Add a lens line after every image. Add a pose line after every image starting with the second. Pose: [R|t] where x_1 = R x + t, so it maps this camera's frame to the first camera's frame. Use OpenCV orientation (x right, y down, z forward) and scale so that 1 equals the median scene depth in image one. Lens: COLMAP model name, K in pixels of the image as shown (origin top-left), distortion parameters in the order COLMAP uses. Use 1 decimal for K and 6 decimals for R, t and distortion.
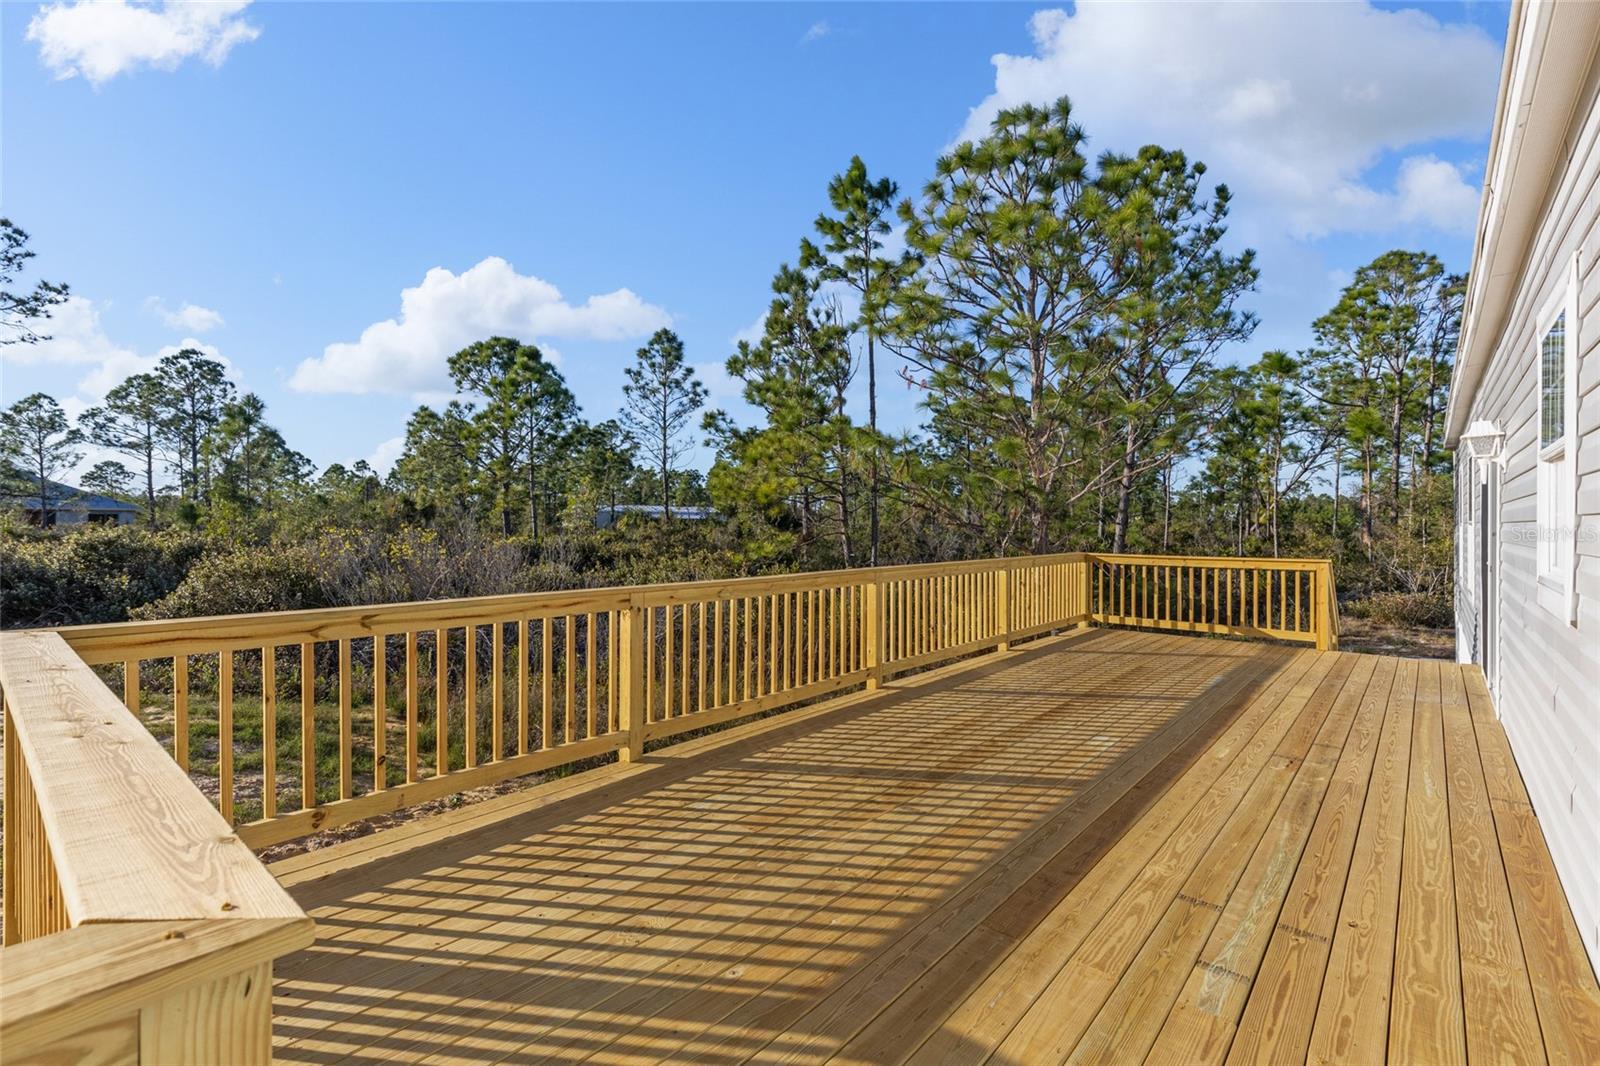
lens RADIAL K [[719.8, 0, 805.4], [0, 719.8, 526.5], [0, 0, 1]] dist [0.007286, -0.002339]
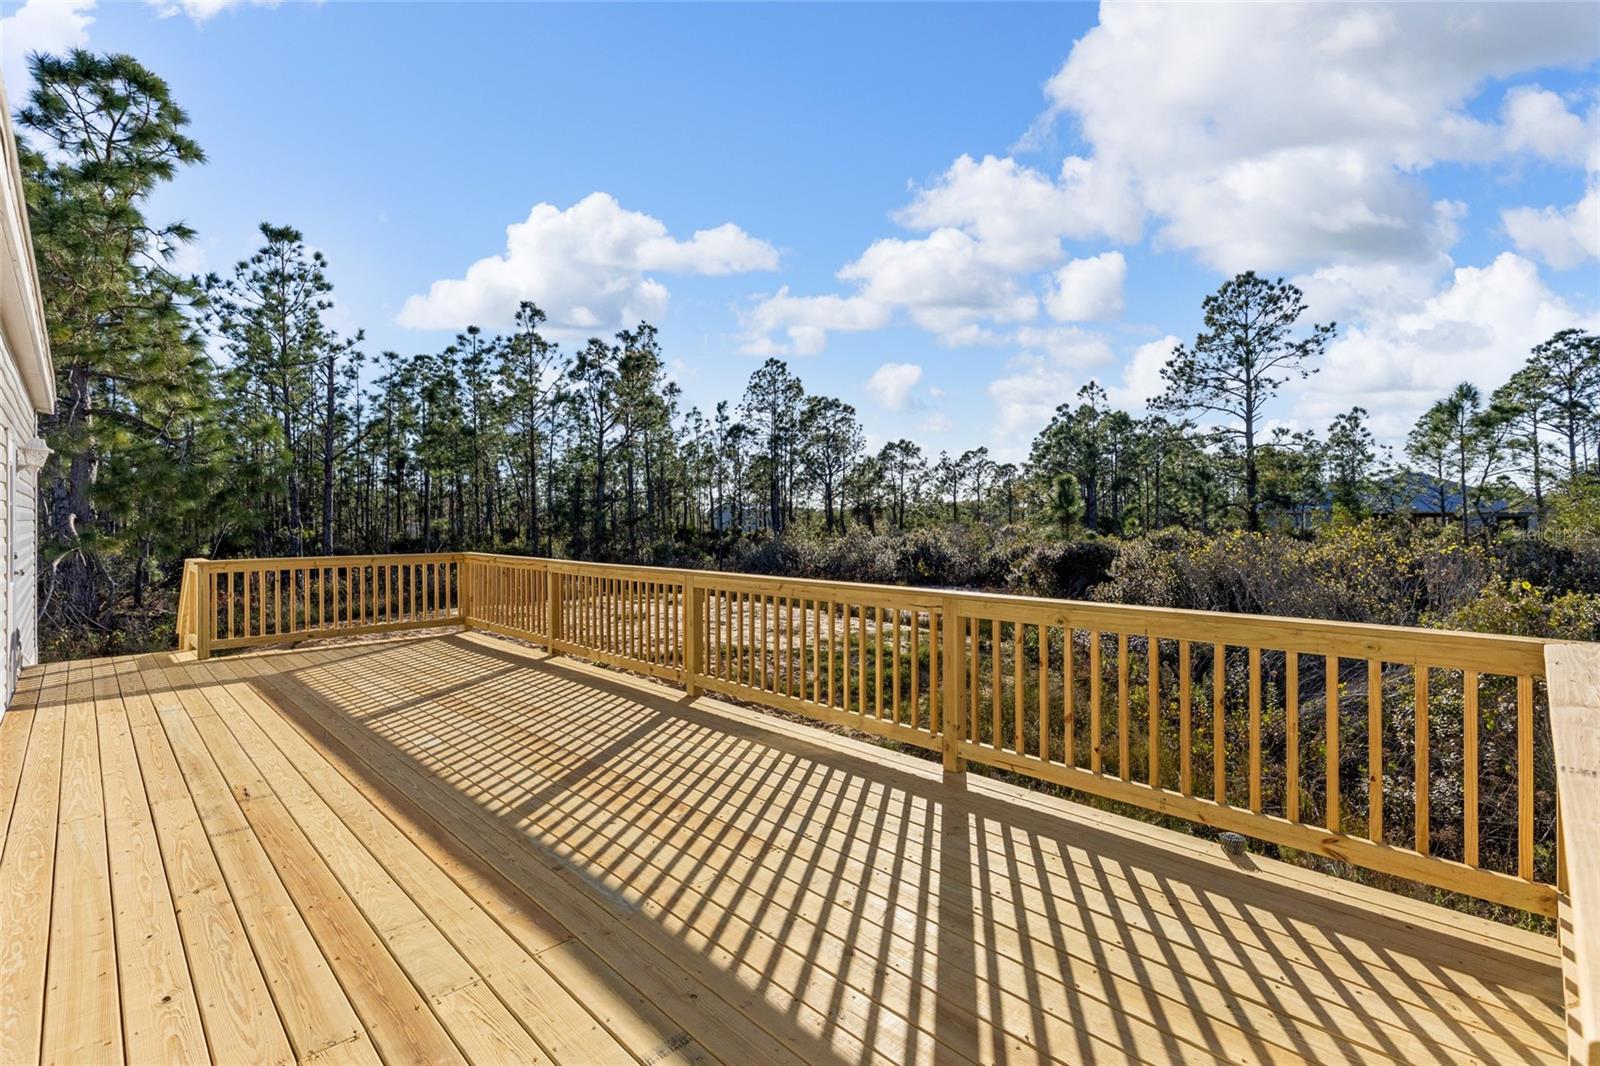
lens RADIAL K [[719.8, 0, 803.3], [0, 719.8, 524.4], [0, 0, 1]] dist [0.007286, -0.002339]
pose [[-0.077105, -0.001423, -0.997022, 0.214898], [-0.002616, 0.999996, -0.001225, -0.002113], [0.997020, 0.002513, -0.077108, 0.249403]]
